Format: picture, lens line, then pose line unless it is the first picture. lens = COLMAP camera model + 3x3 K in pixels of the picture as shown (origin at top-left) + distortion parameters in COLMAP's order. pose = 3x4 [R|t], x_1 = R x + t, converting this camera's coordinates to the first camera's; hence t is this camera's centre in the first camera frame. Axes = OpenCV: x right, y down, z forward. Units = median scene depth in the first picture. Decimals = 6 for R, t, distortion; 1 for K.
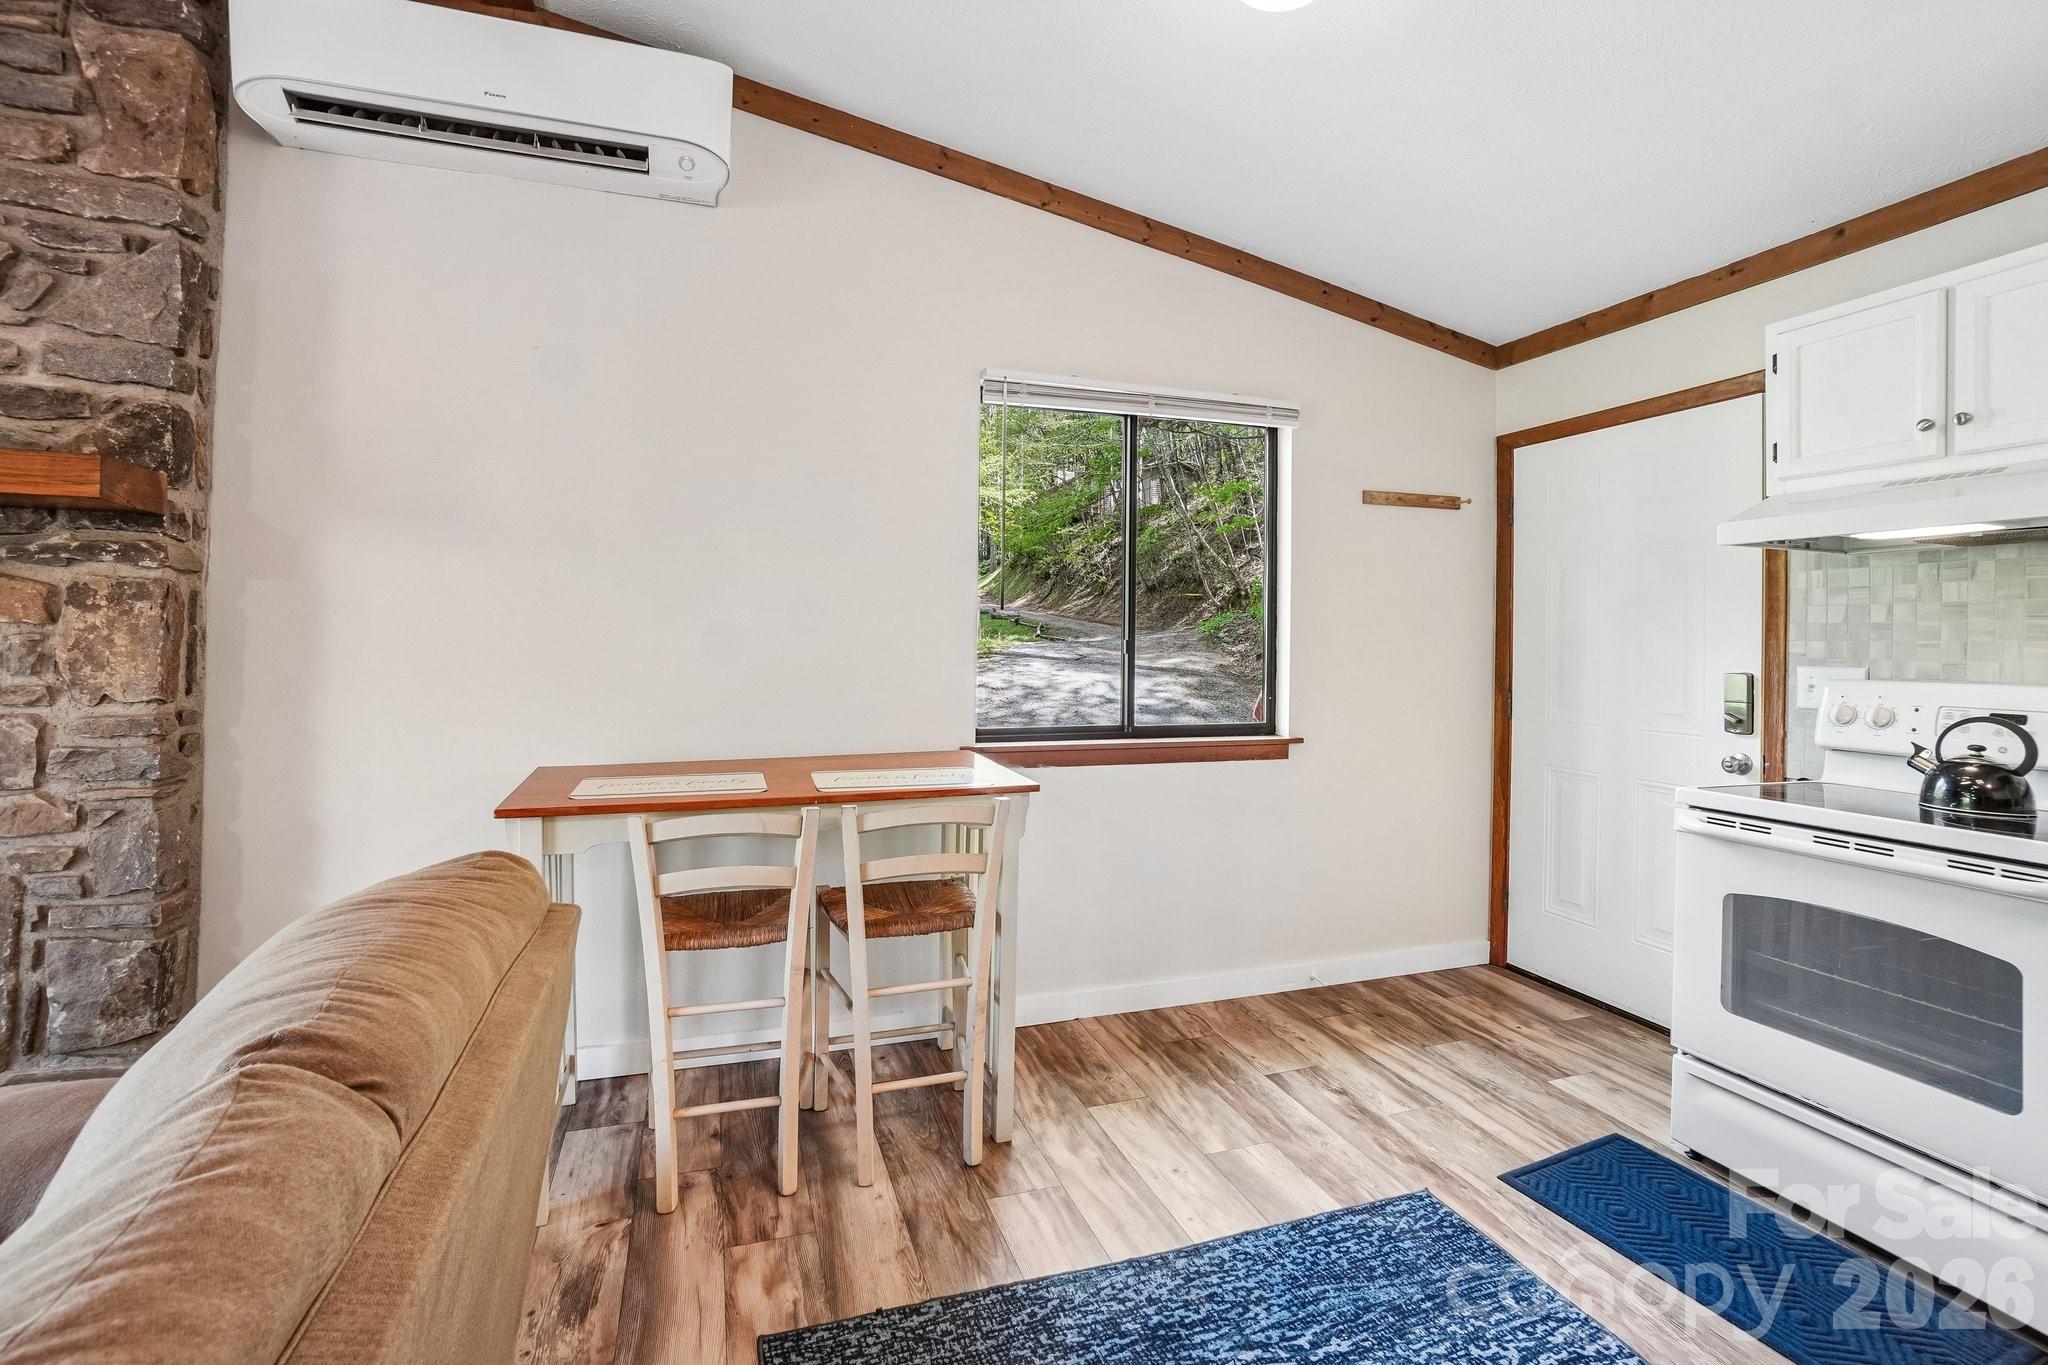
lens RADIAL K [[910.7, 0, 1011.4], [0, 910.7, 636.4], [0, 0, 1]] dist [-0.052152, 0.021337]
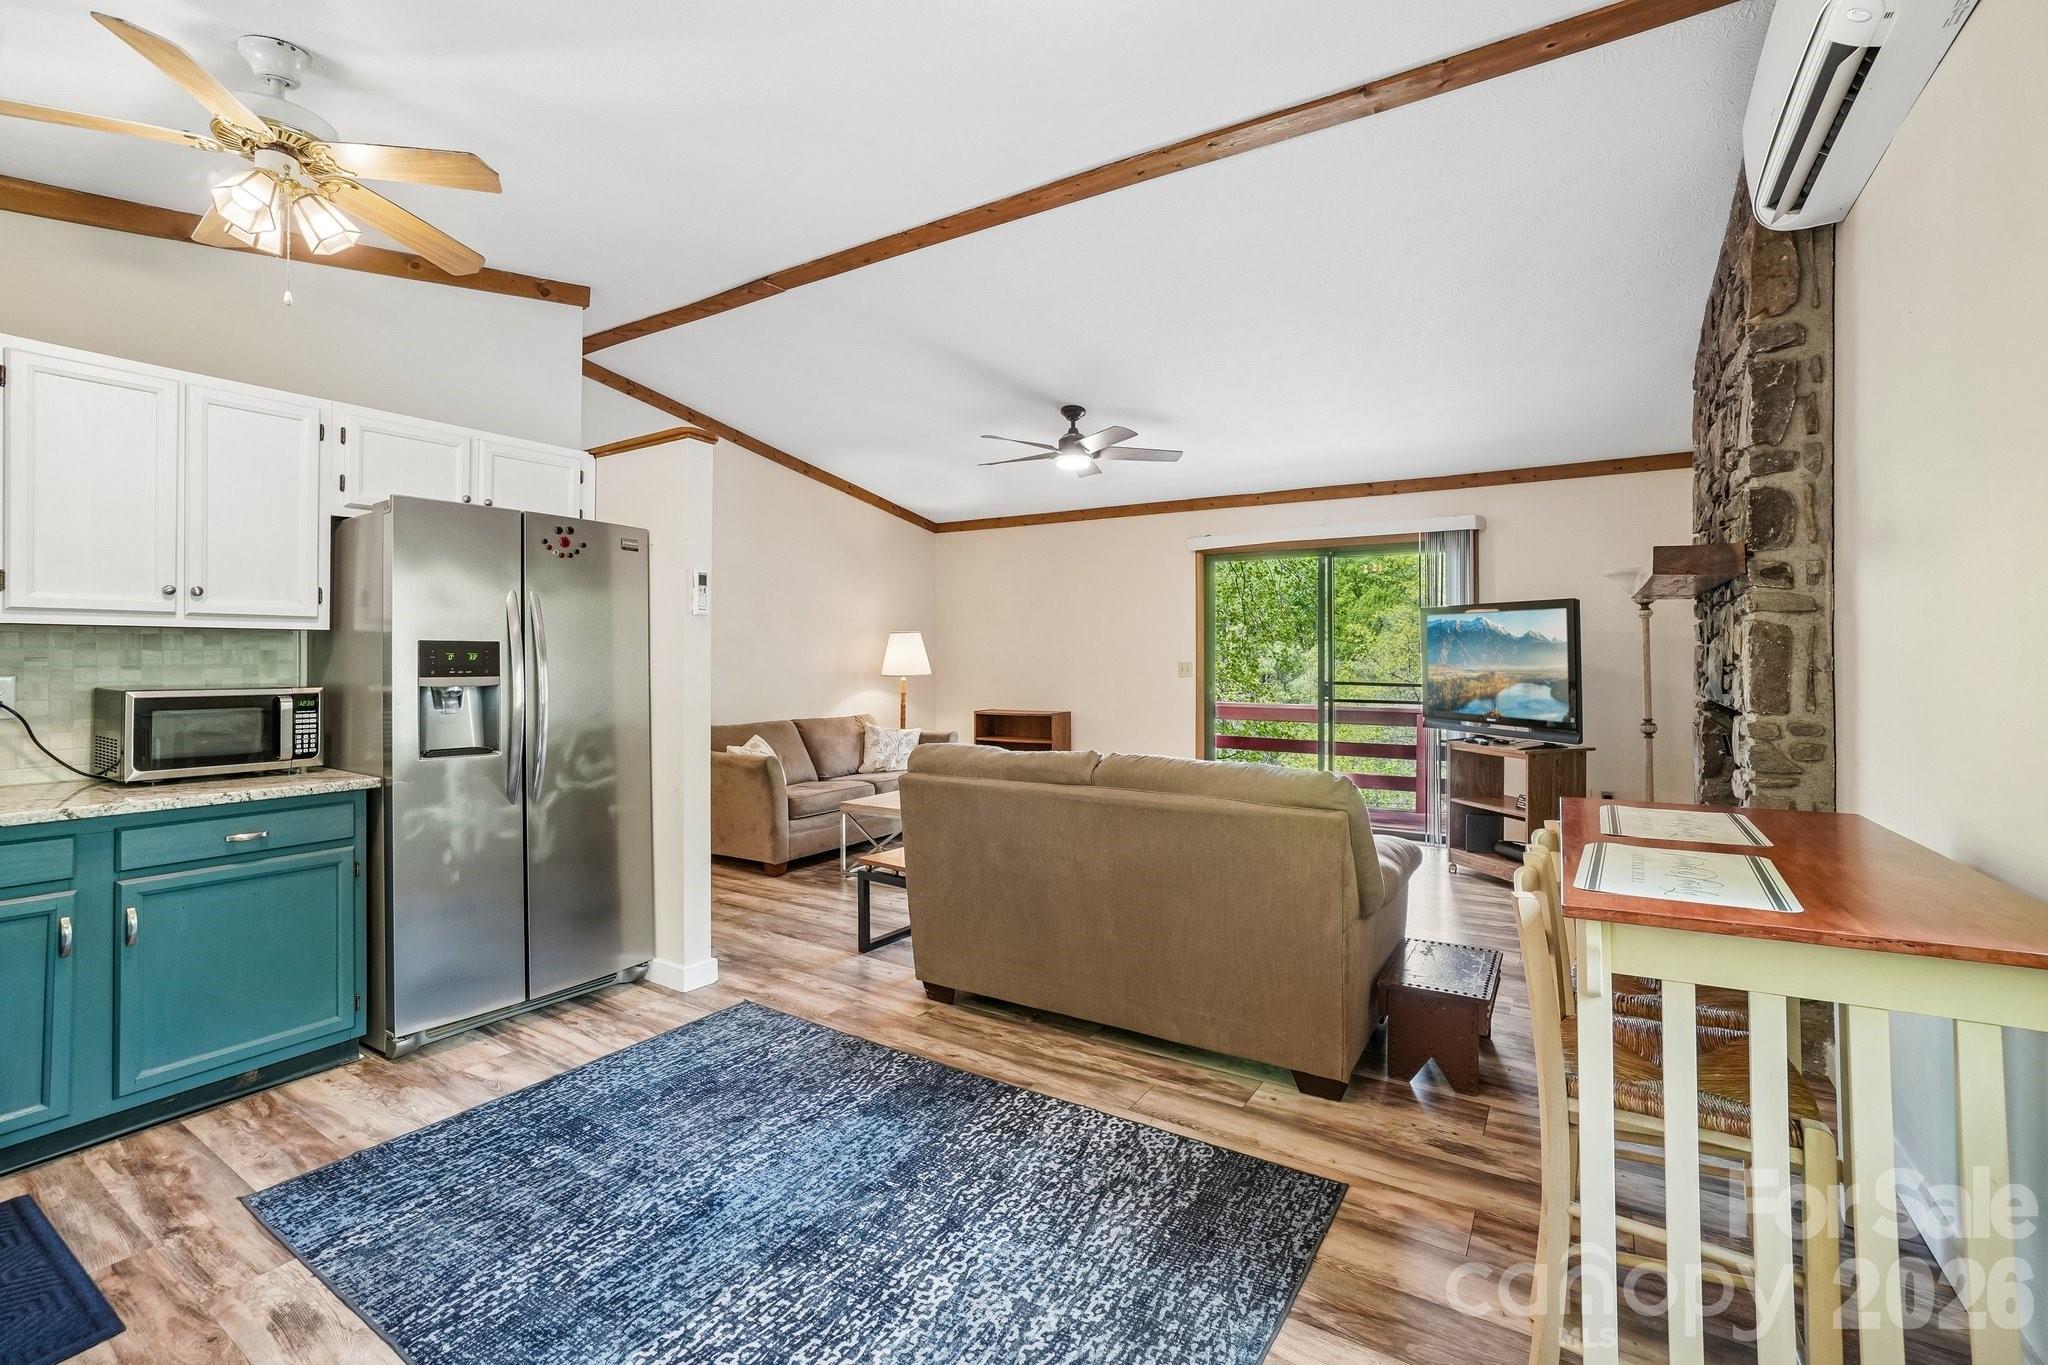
lens RADIAL K [[900.1, 0, 1014.9], [0, 900.1, 662.0], [0, 0, 1]] dist [-0.051110, 0.021868]
pose [[-0.778182, -0.009382, -0.627968, 0.669449], [-0.010888, 0.999940, -0.001447, 0.009164], [0.627944, 0.005712, -0.778238, 1.215213]]
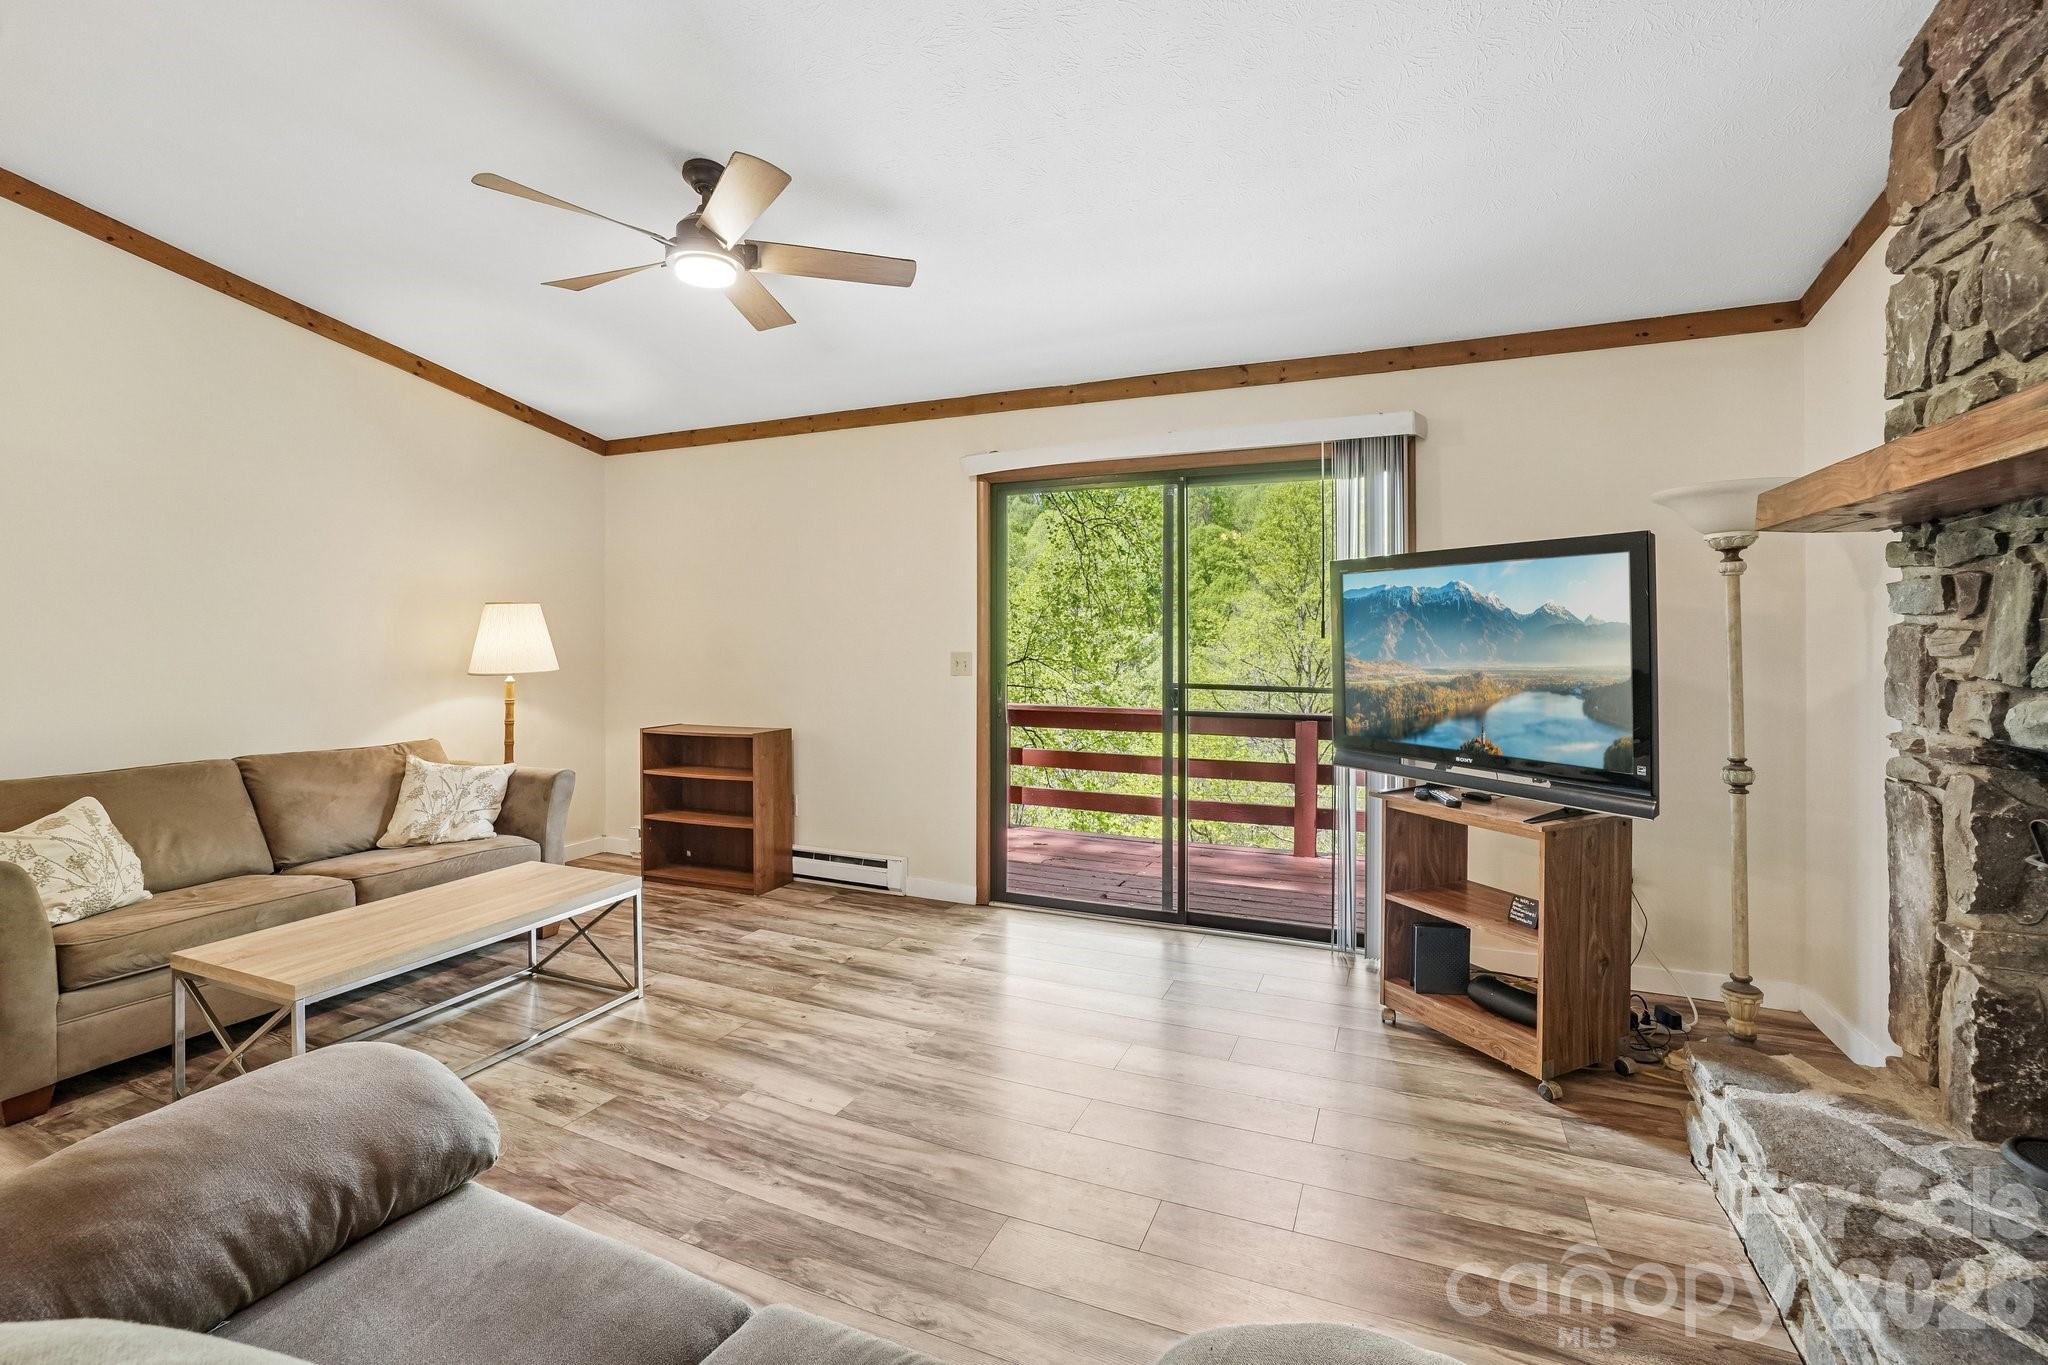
lens RADIAL K [[900.1, 0, 1014.9], [0, 900.1, 662.0], [0, 0, 1]] dist [-0.051110, 0.021868]
pose [[-0.671456, 0.001966, -0.741042, -0.319998], [-0.011437, 0.999850, 0.013015, -0.005437], [0.740956, 0.017214, -0.671332, 0.605762]]
